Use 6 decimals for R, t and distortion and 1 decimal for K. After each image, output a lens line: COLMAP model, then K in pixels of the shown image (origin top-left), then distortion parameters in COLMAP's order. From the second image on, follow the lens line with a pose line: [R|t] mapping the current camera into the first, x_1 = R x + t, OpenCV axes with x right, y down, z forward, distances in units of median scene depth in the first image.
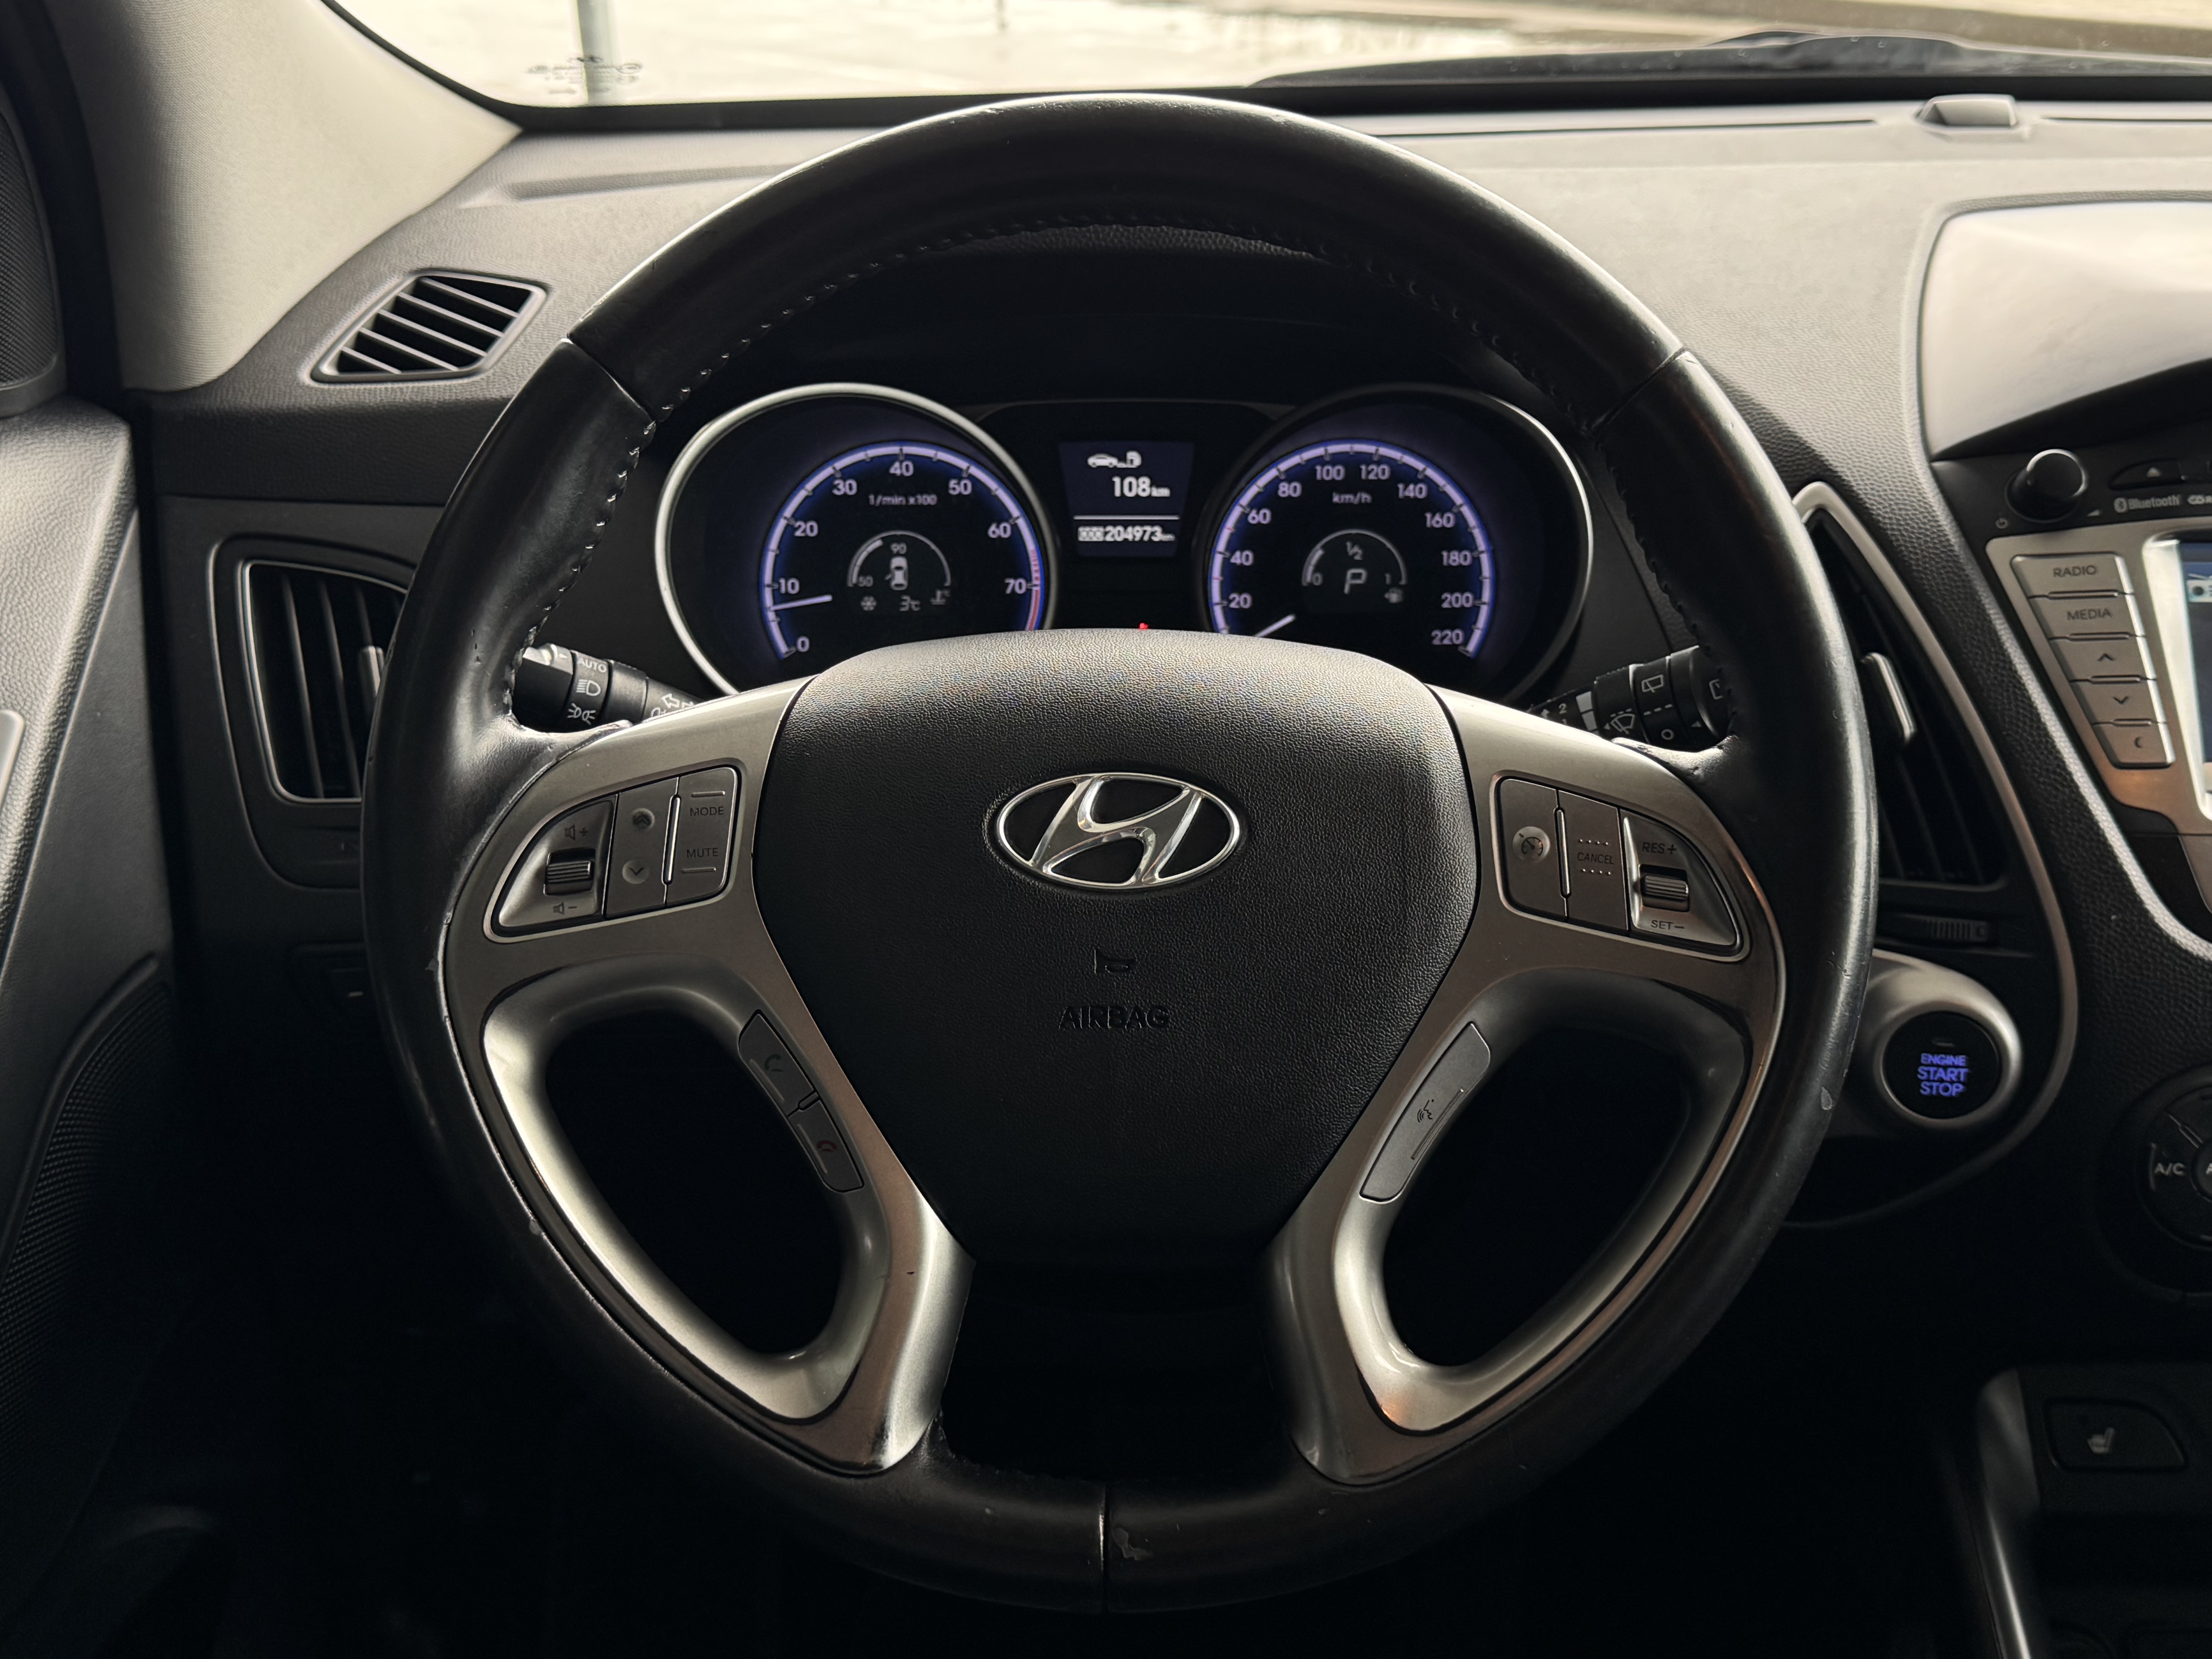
lens RADIAL K [[2510.3, 0, 1106.0], [0, 2510.3, 829.5], [0, 0, 1]] dist [0.174203, -0.541716]
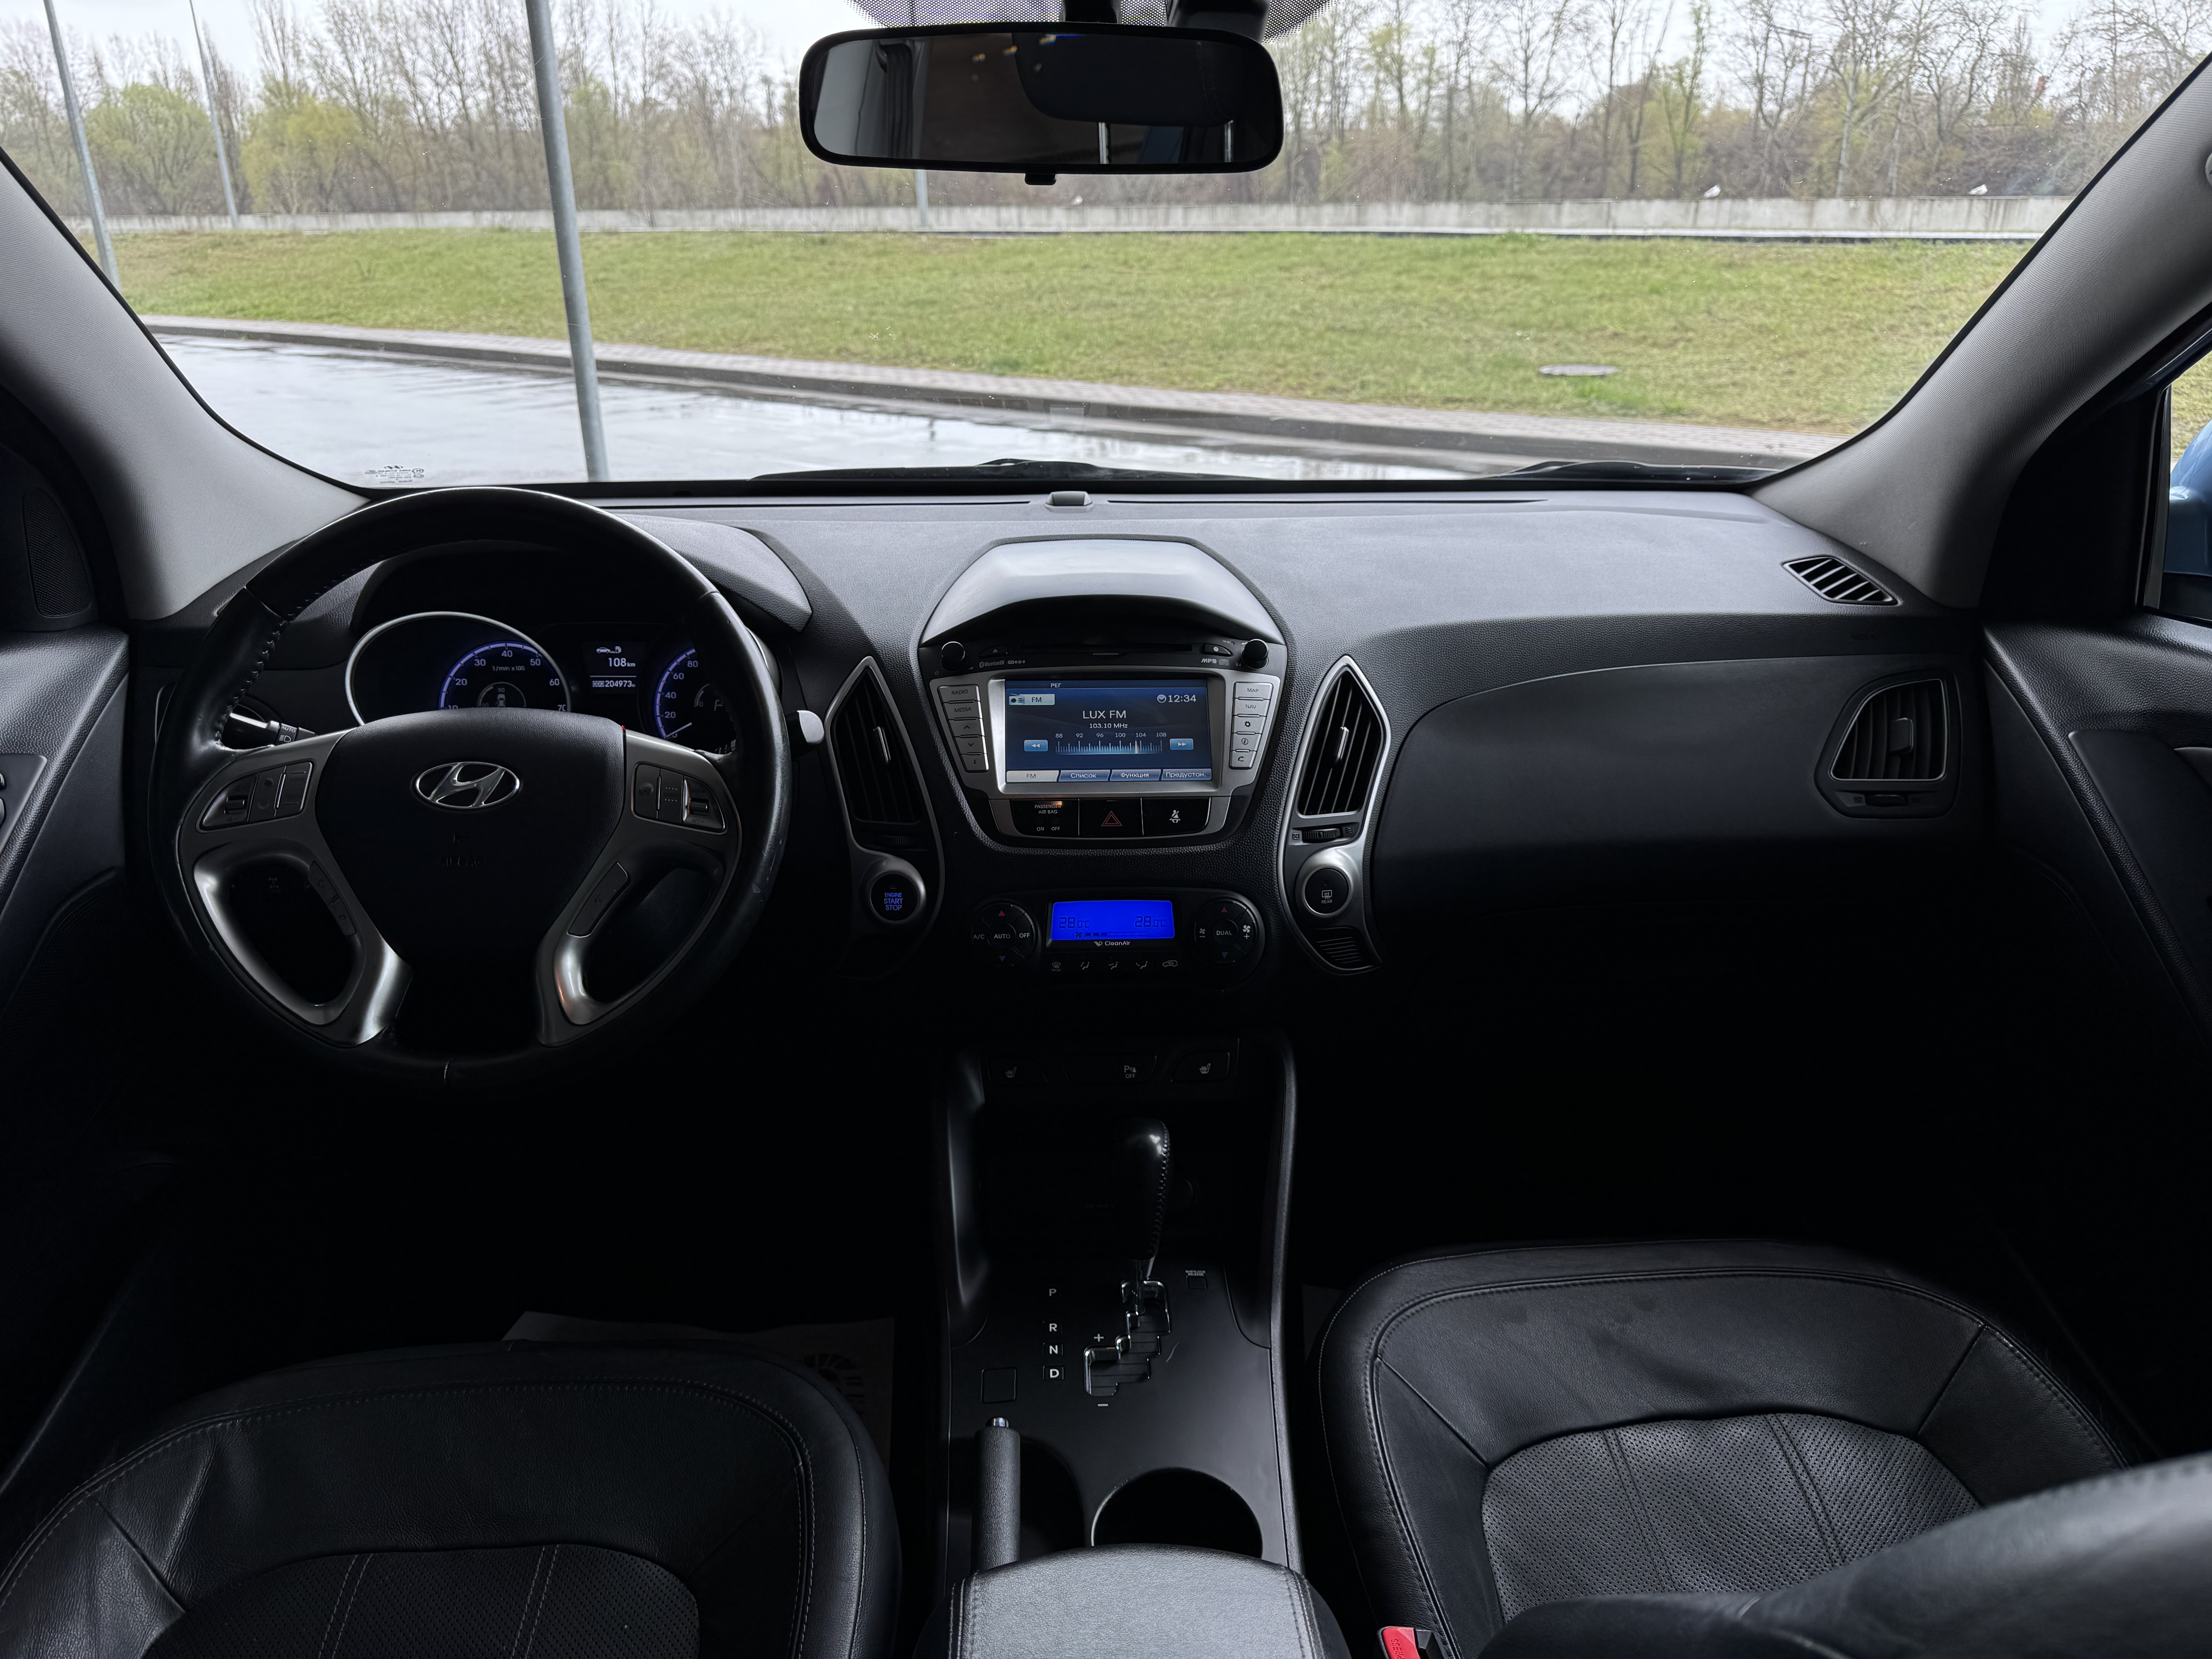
lens RADIAL K [[1497.5, 0, 1106.0], [0, 1497.5, 829.5], [0, 0, 1]] dist [0.001524, 0.000360]
pose [[0.993731, -0.009570, 0.111385, 0.281603], [0.015330, 0.998583, -0.050969, 0.078554], [-0.110740, 0.052357, 0.992469, -0.310929]]
